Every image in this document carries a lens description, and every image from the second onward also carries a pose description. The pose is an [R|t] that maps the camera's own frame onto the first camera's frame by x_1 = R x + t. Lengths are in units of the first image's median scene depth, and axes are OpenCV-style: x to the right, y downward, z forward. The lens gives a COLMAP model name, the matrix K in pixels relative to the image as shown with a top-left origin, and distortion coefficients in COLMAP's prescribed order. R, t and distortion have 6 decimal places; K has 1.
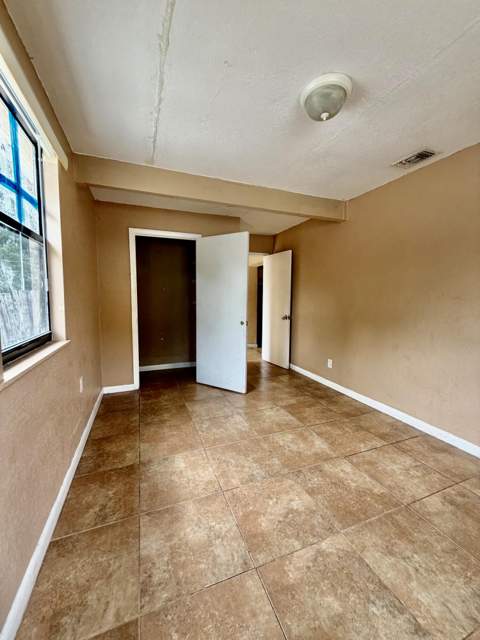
lens RADIAL K [[255.5, 0, 240.0], [0, 255.5, 318.4], [0, 0, 1]] dist [-0.001416, 0.000596]
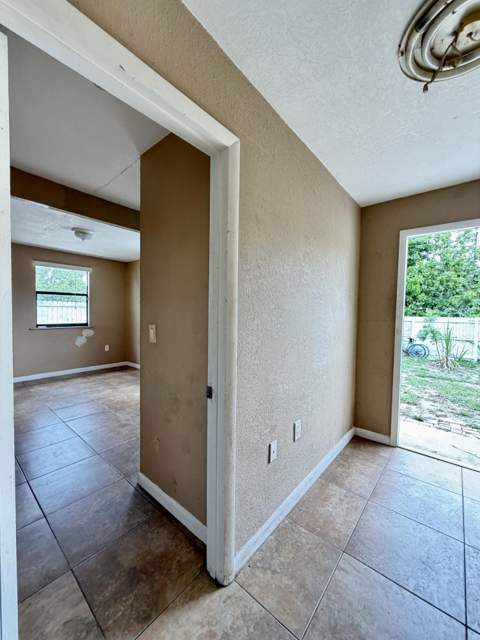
lens RADIAL K [[255.5, 0, 239.4], [0, 255.5, 320.9], [0, 0, 1]] dist [-0.001416, 0.000596]
pose [[-0.881650, -0.000826, -0.471902, 0.127981], [-0.059852, 0.992119, 0.110084, -0.300431], [0.468092, 0.125300, -0.874751, 3.134039]]
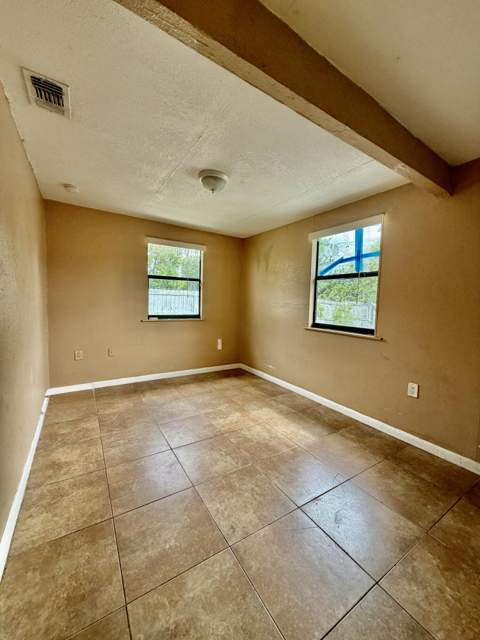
lens RADIAL K [[255.5, 0, 238.1], [0, 255.5, 319.9], [0, 0, 1]] dist [-0.001416, 0.000596]
pose [[-0.983208, -0.017845, -0.181615, 0.360158], [-0.047381, 0.986040, 0.159623, -0.200640], [0.176231, 0.165547, -0.970328, 2.153759]]
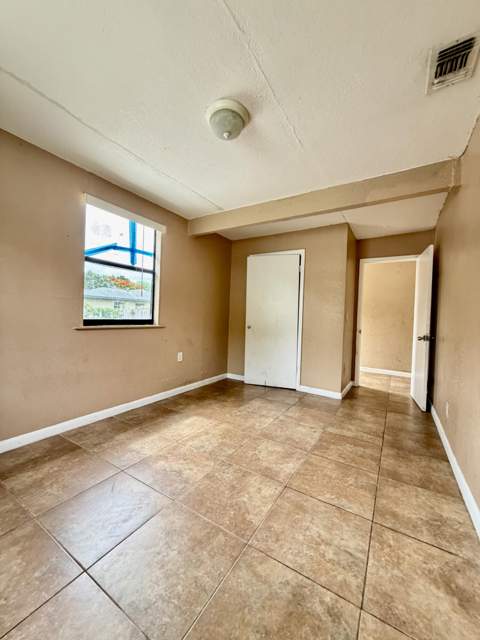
lens RADIAL K [[255.5, 0, 240.4], [0, 255.5, 319.8], [0, 0, 1]] dist [-0.001416, 0.000596]
pose [[0.598755, 0.028468, -0.800426, 1.034621], [-0.098052, 0.994456, -0.037979, 0.055095], [0.794907, 0.101223, 0.598227, 0.355219]]
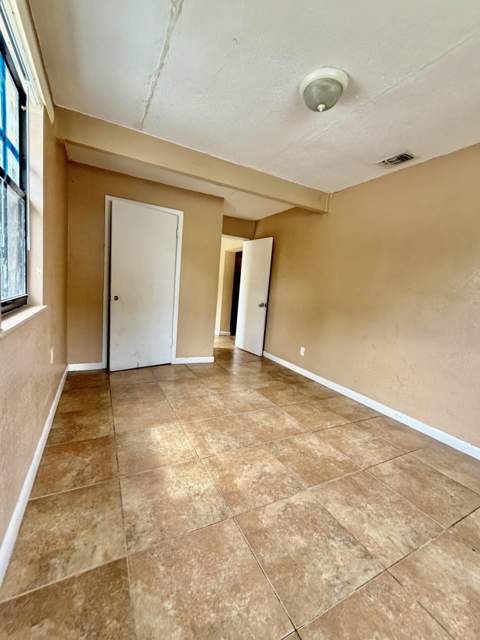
lens RADIAL K [[268.5, 0, 240.3], [0, 268.5, 318.7], [0, 0, 1]] dist [-0.000814, 0.000951]
pose [[0.991105, 0.062393, 0.117549, -0.060499], [-0.066629, 0.997250, 0.032451, 0.050702], [-0.115201, -0.039995, 0.992537, -0.077239]]
